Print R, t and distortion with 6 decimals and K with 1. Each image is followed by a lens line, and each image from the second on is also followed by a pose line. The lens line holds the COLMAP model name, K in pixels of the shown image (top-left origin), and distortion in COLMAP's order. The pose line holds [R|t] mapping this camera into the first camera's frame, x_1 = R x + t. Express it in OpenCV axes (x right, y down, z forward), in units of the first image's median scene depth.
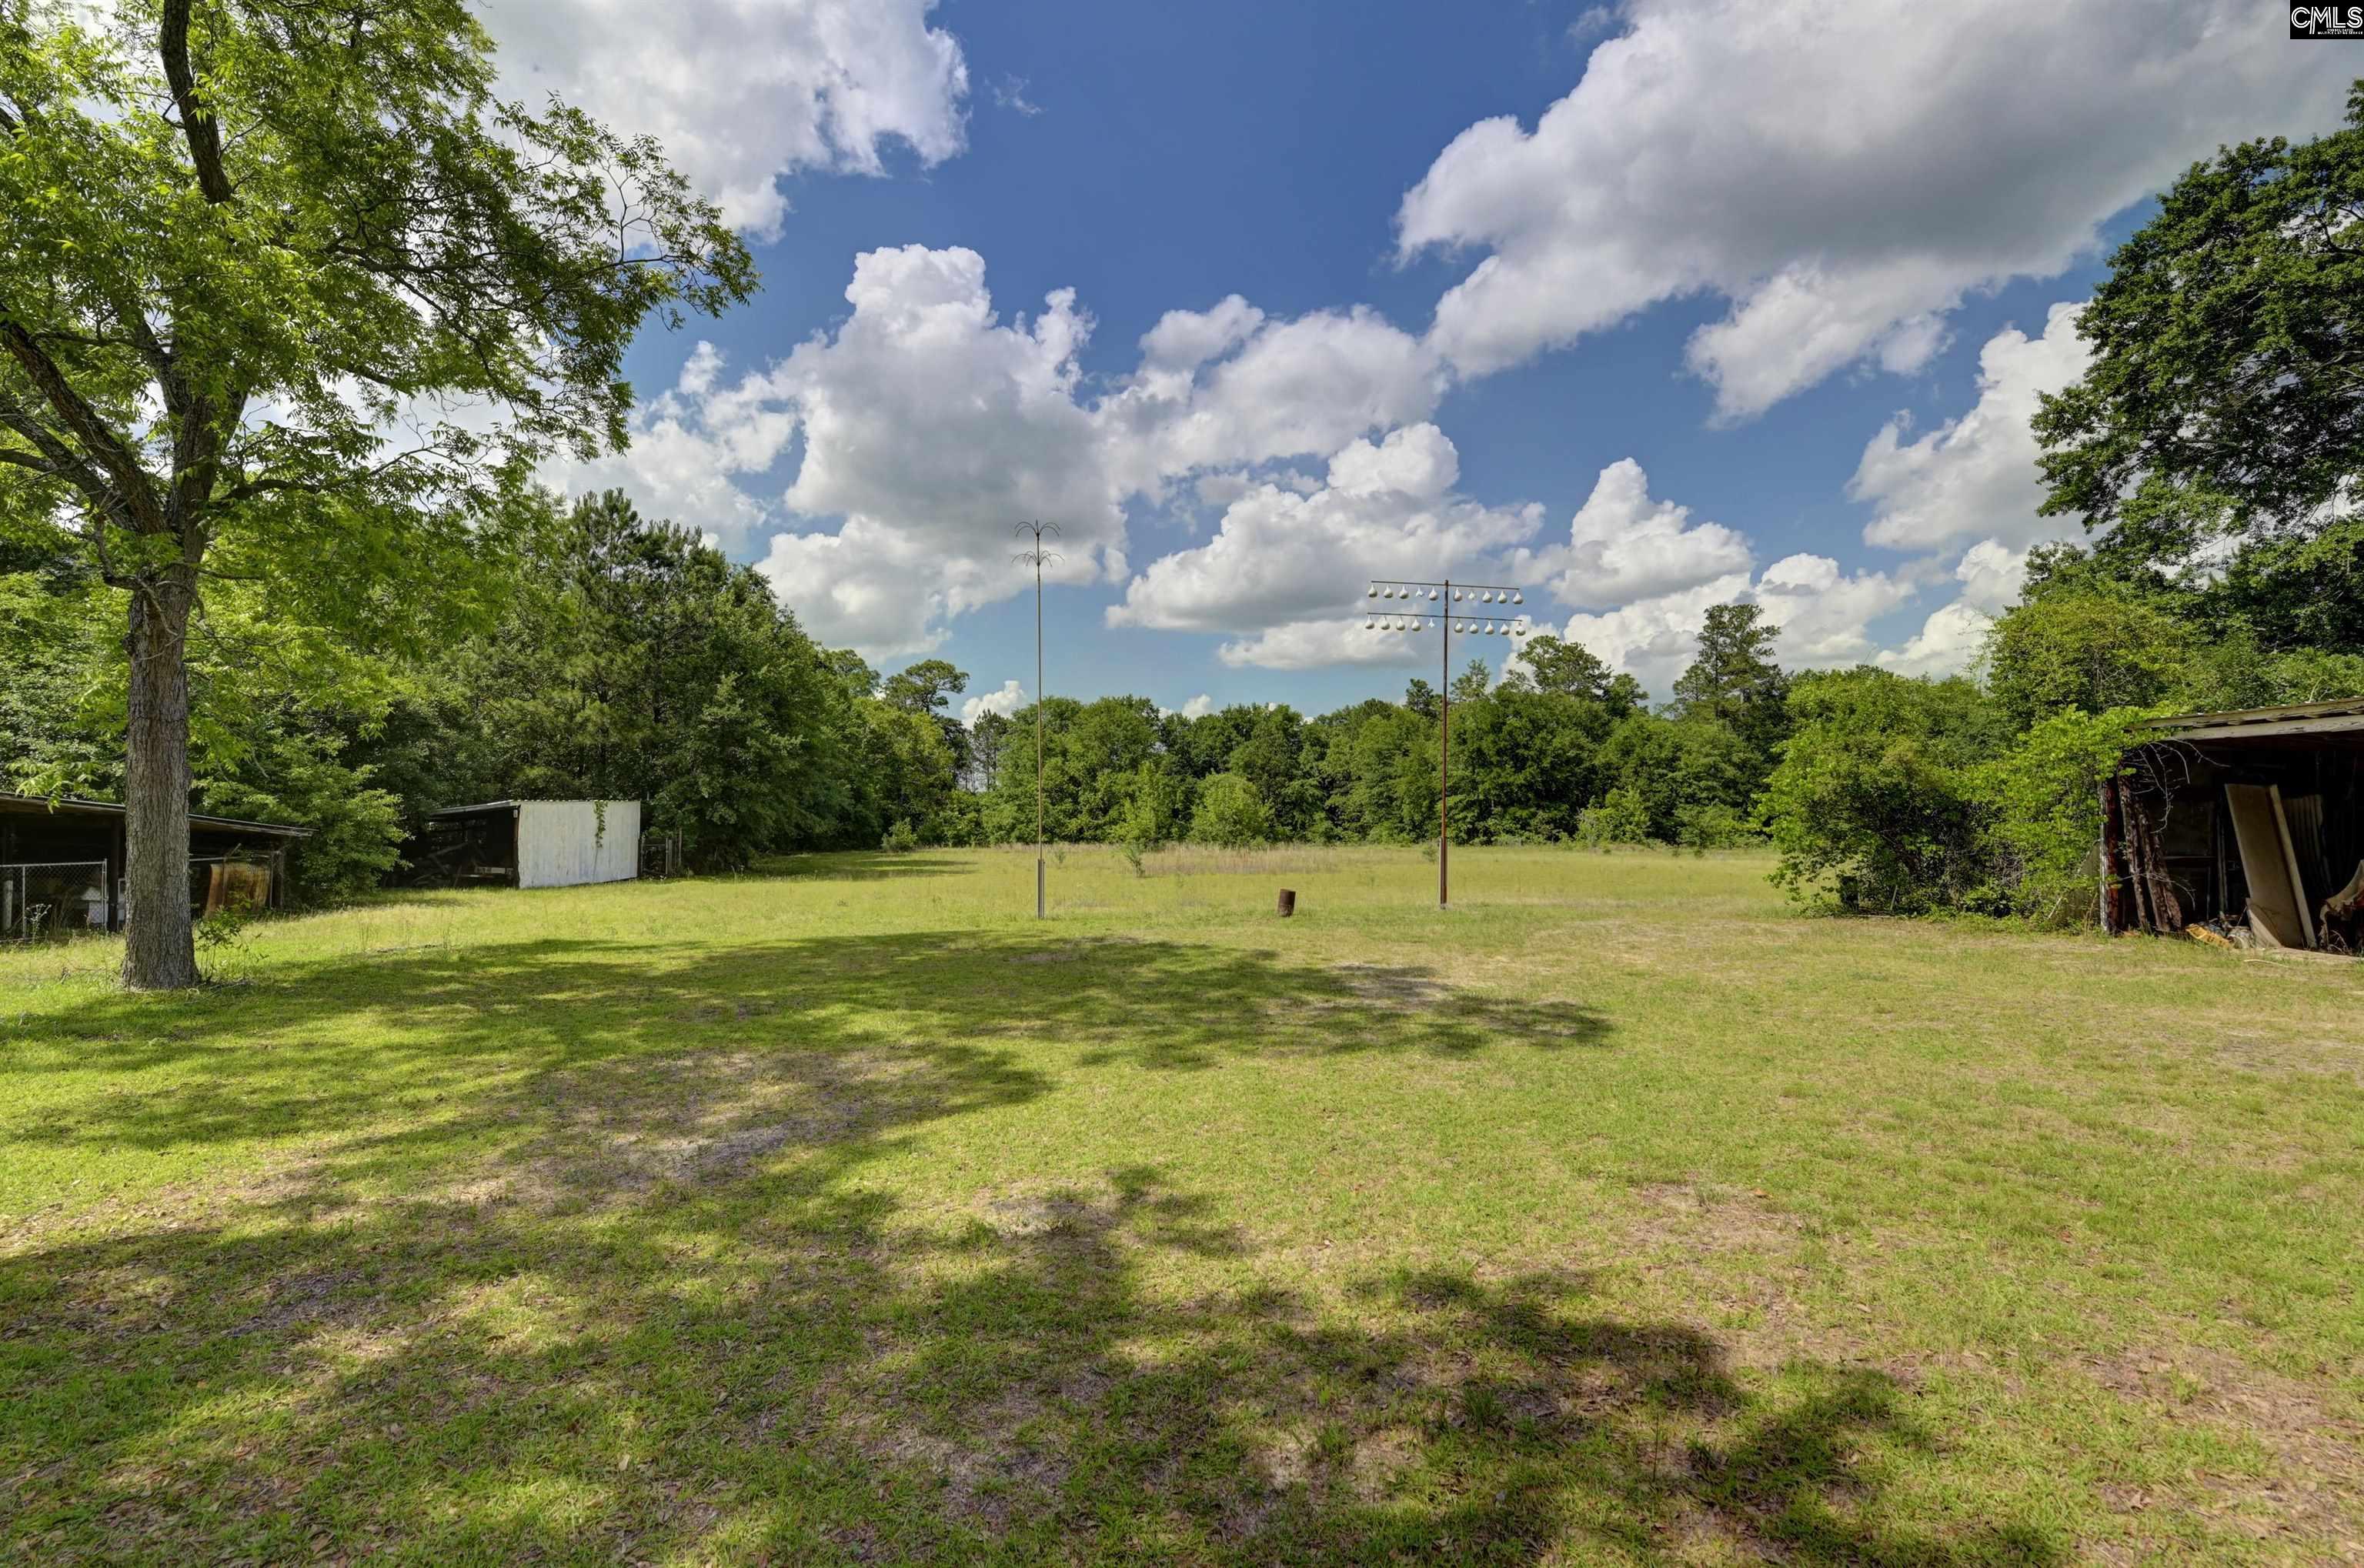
lens RADIAL K [[1023.1, 0, 1192.4], [0, 1023.1, 775.7], [0, 0, 1]] dist [-0.002533, -0.009807]
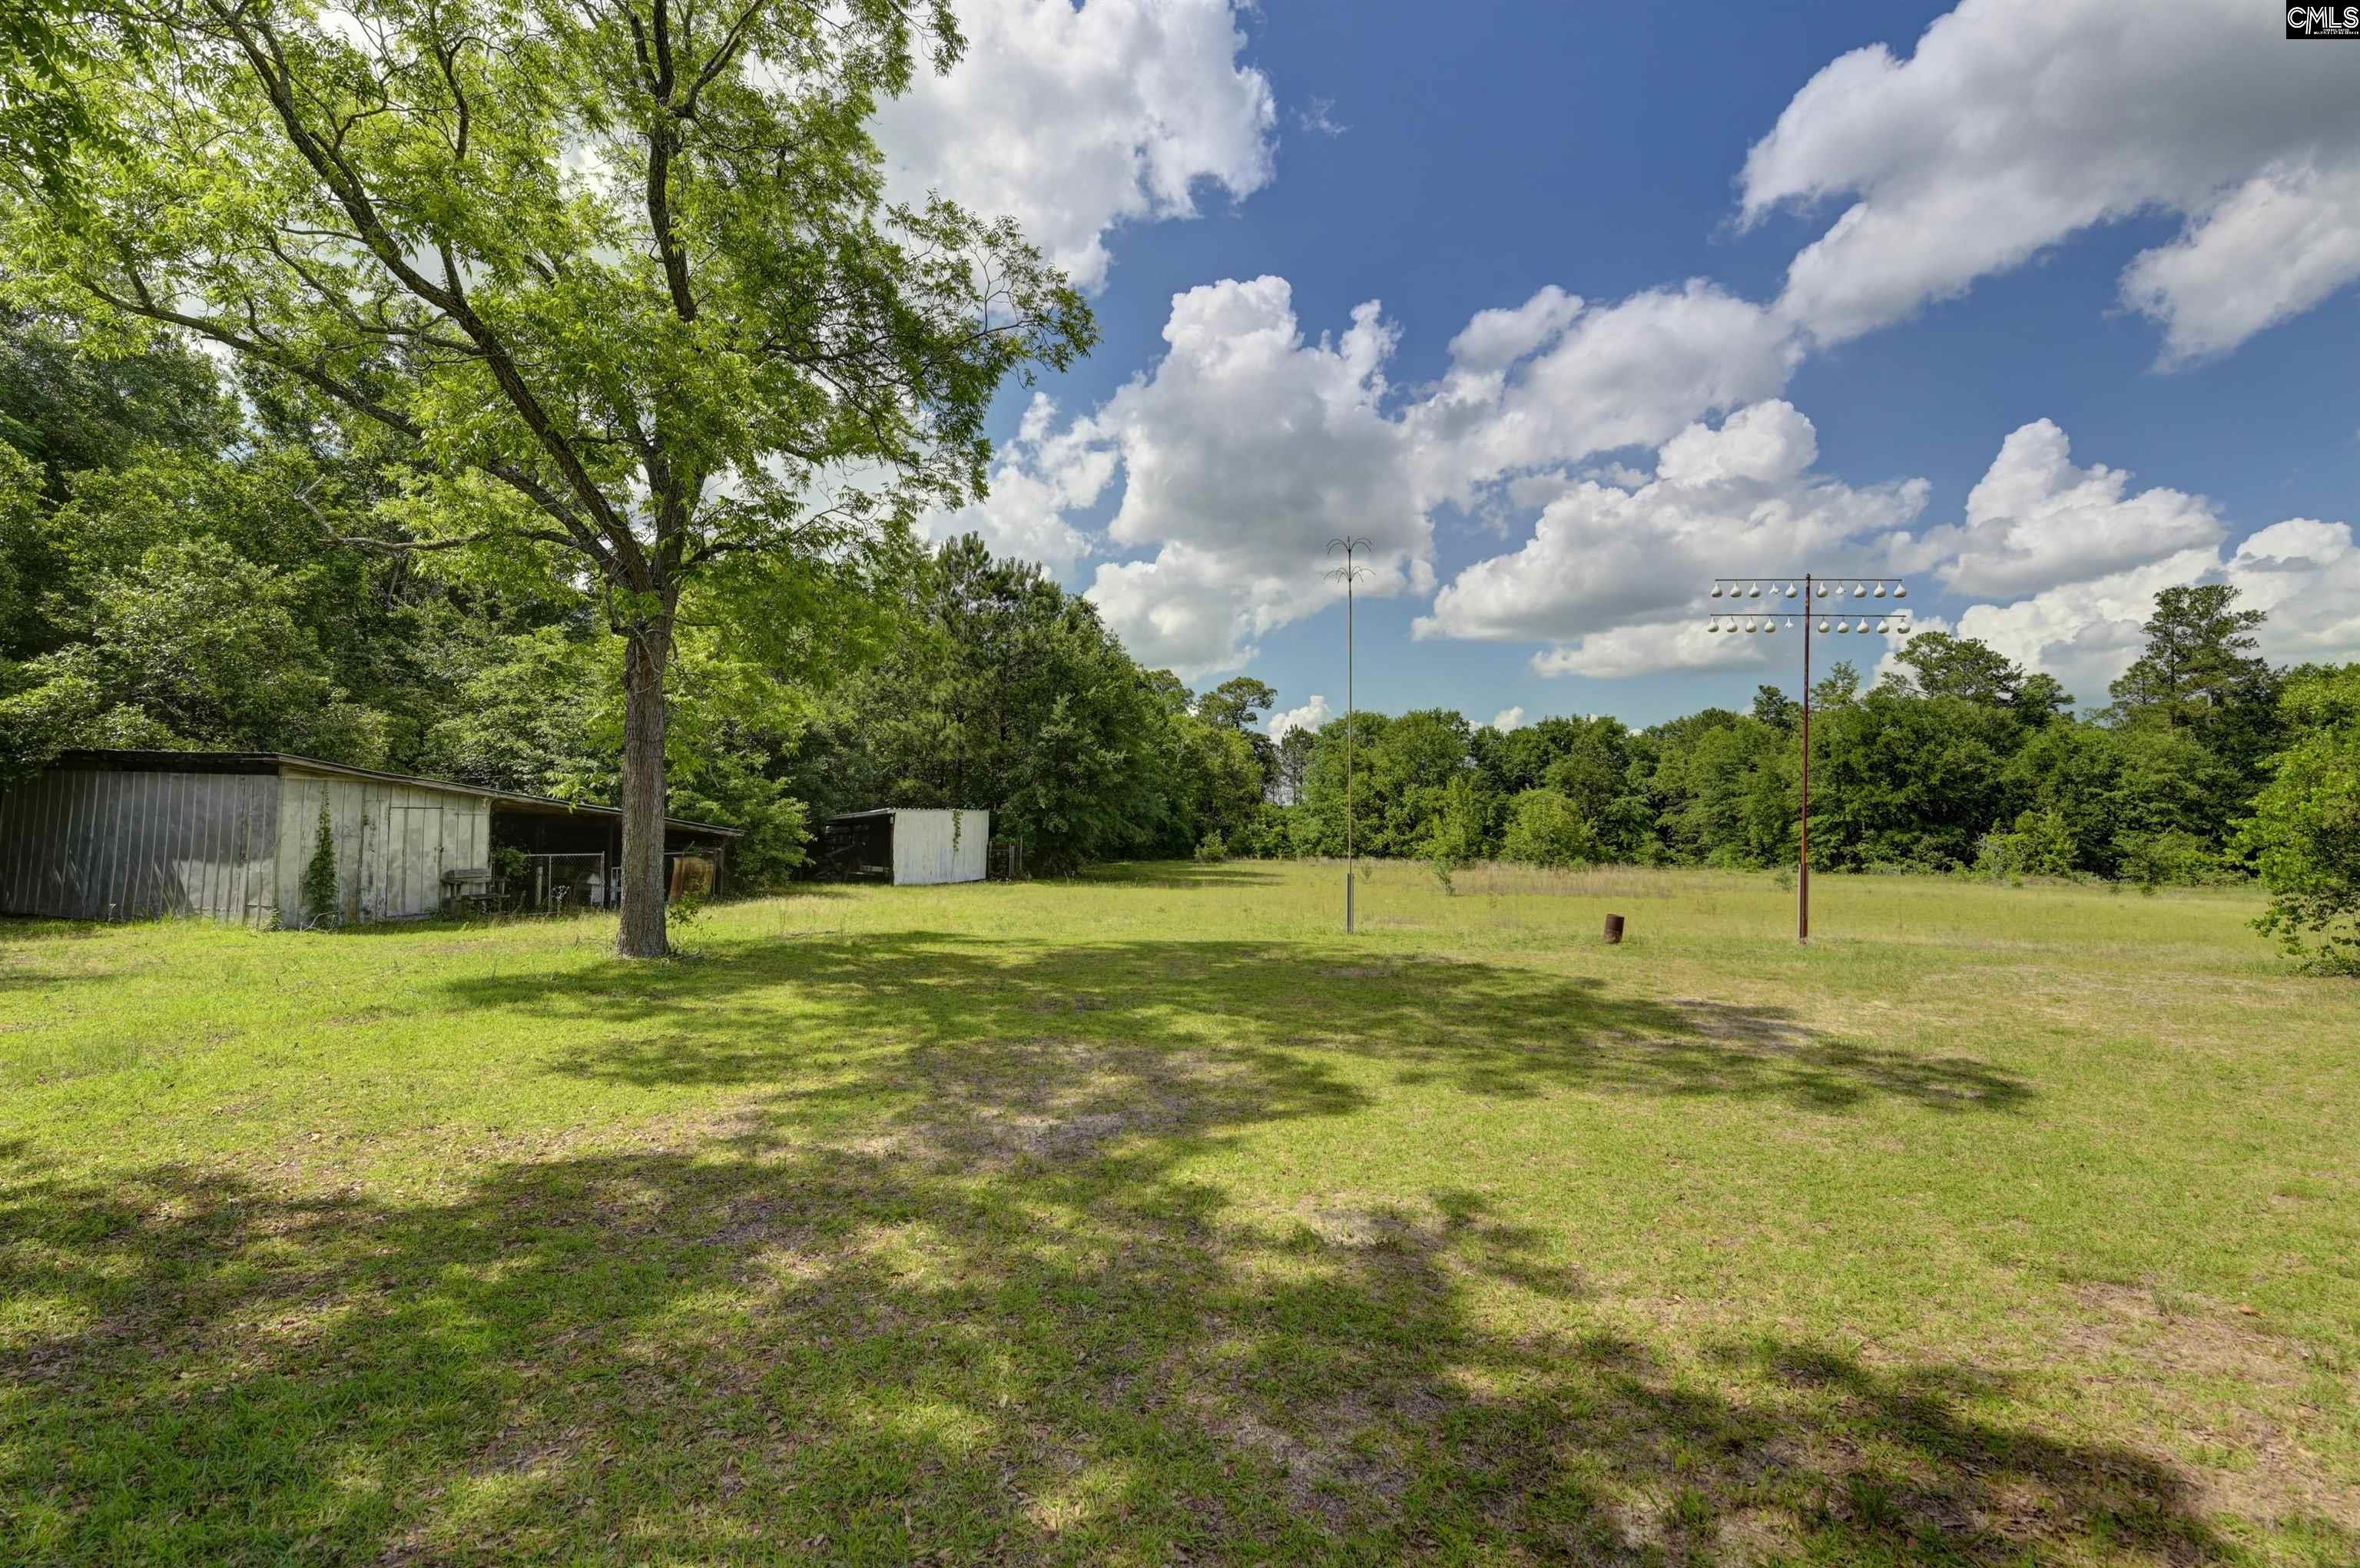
lens RADIAL K [[1023.0, 0, 1192.7], [0, 1023.0, 778.1], [0, 0, 1]] dist [-0.000797, -0.011446]
pose [[0.956817, 0.003795, -0.290666, -0.001769], [-0.007198, 0.999917, -0.010640, -0.000088], [0.290602, 0.012273, 0.956765, -0.001503]]
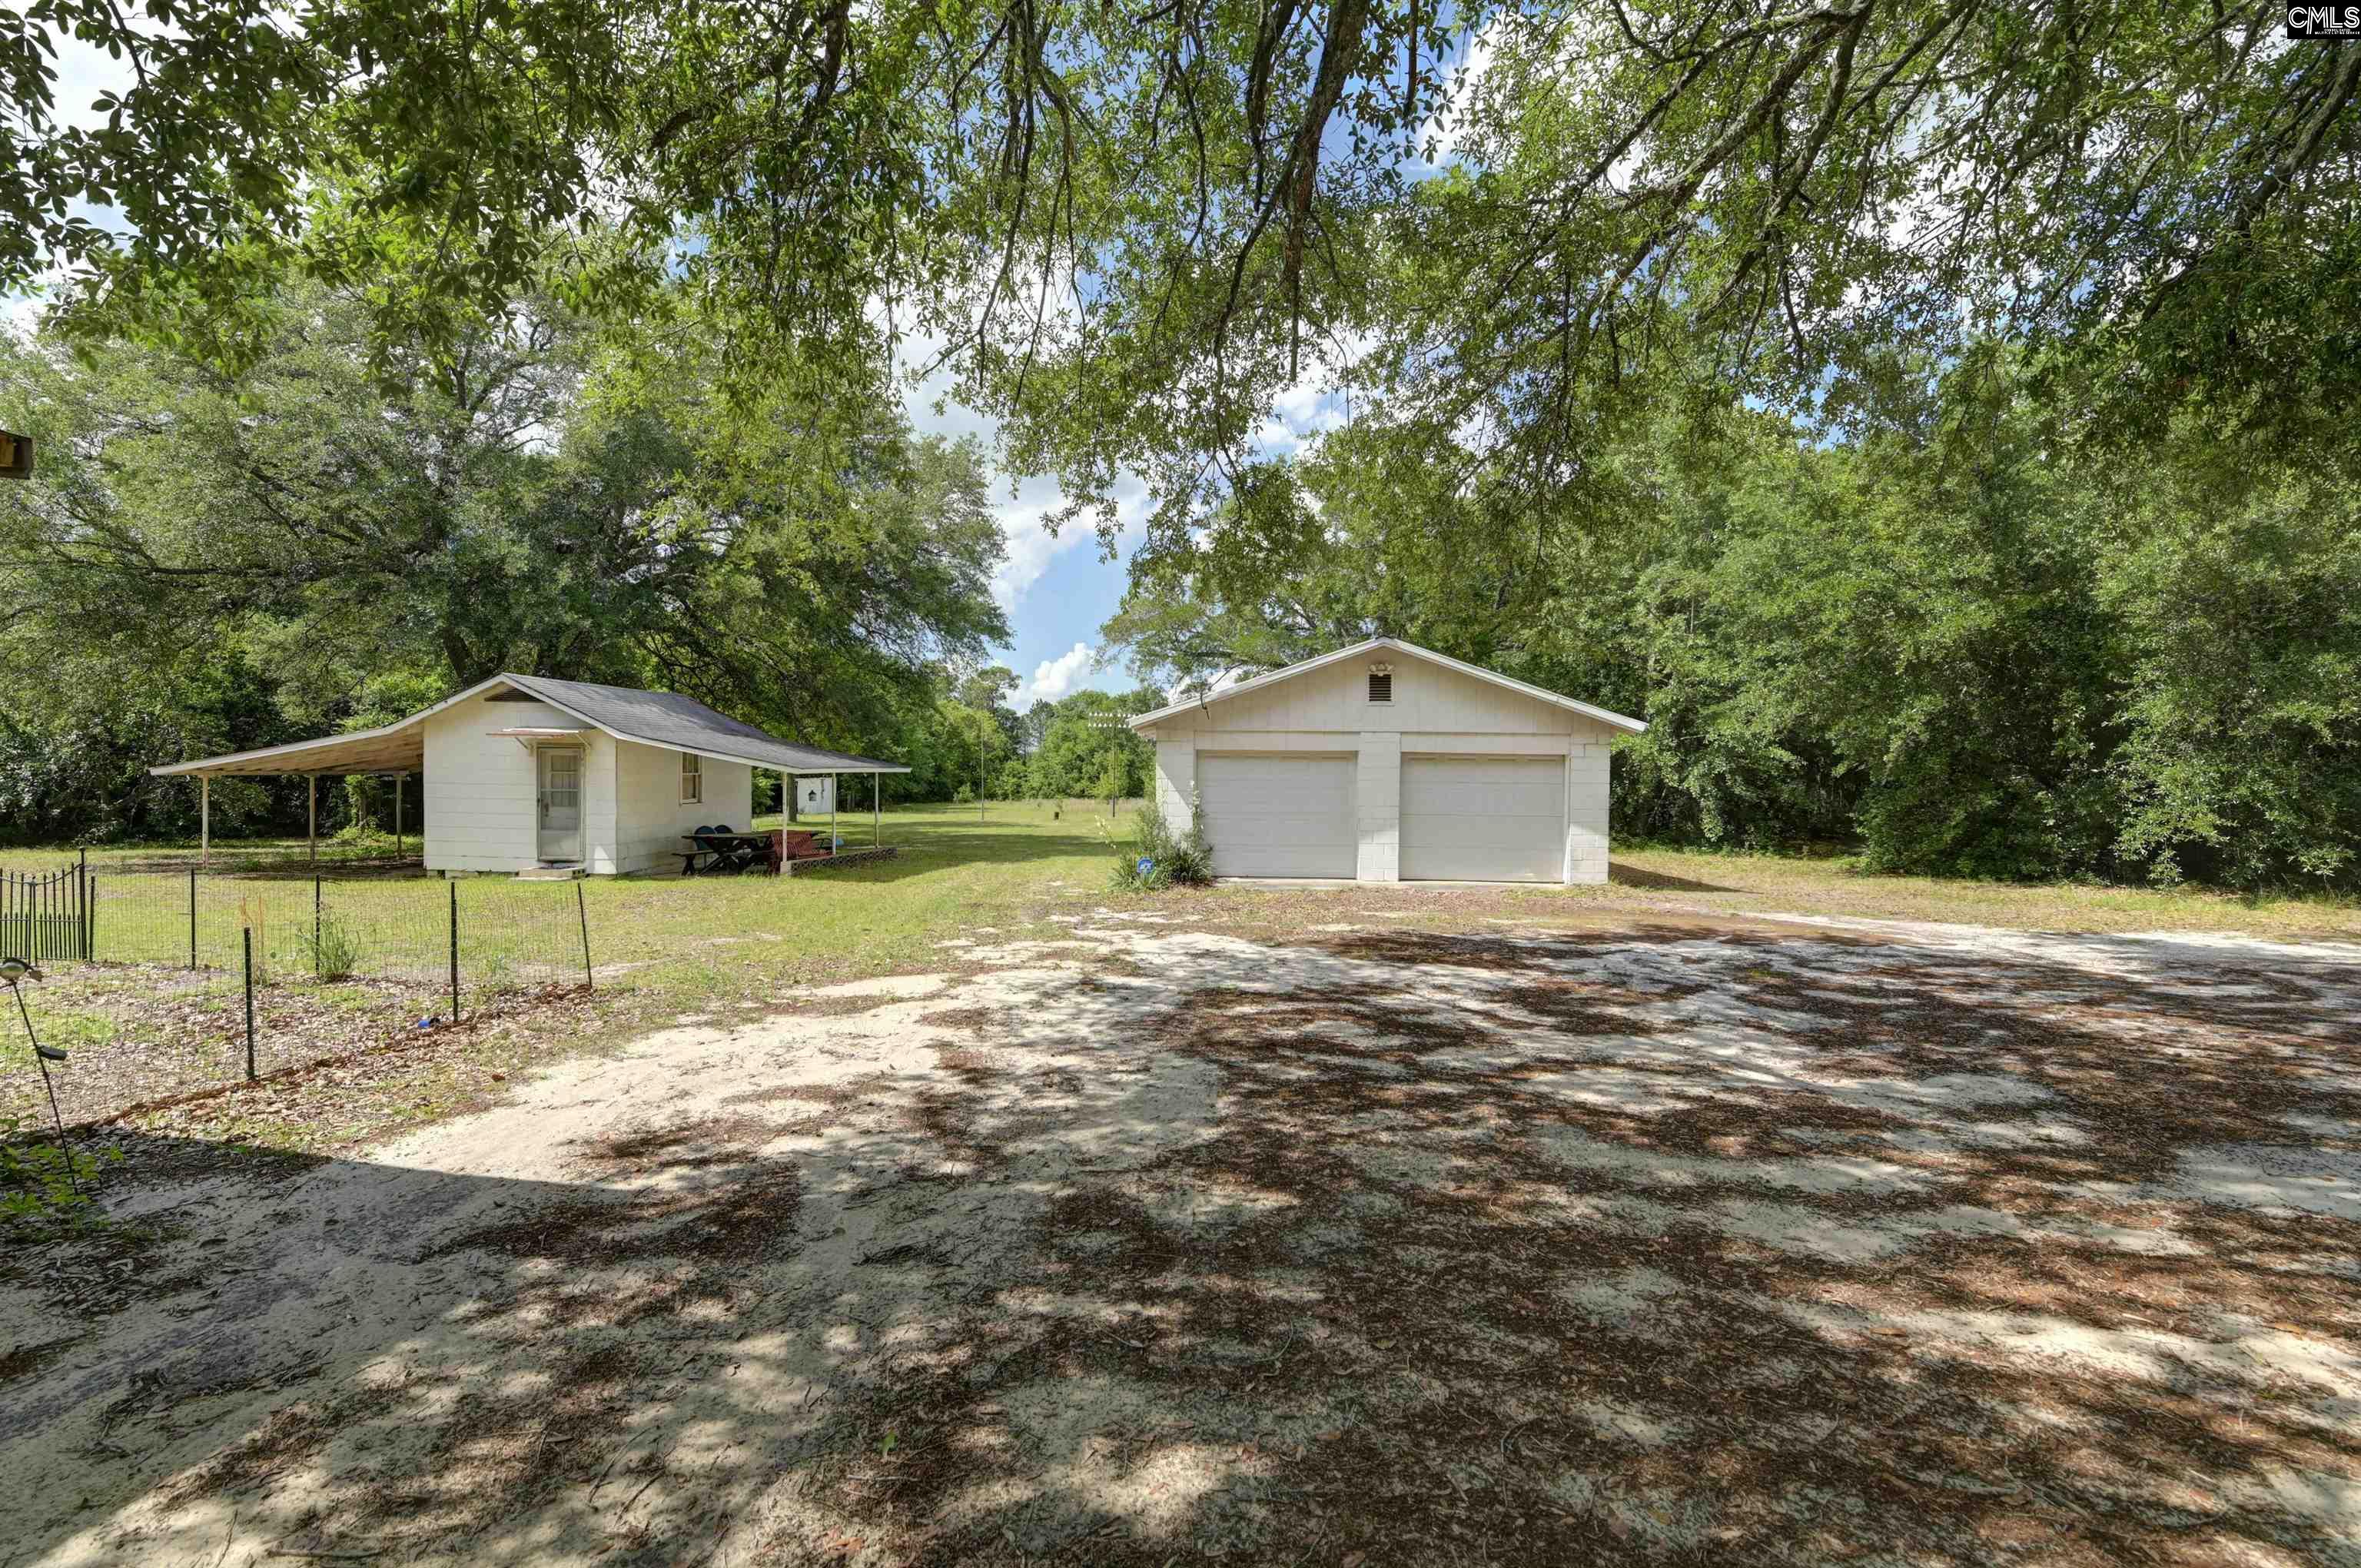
lens RADIAL K [[1023.5, 0, 1193.2], [0, 1023.5, 778.1], [0, 0, 1]] dist [-0.000797, -0.011446]
pose [[0.996257, 0.005225, -0.086278, 0.194116], [-0.001494, 0.999063, 0.043252, -0.032987], [0.086423, -0.042961, 0.995332, -0.527139]]
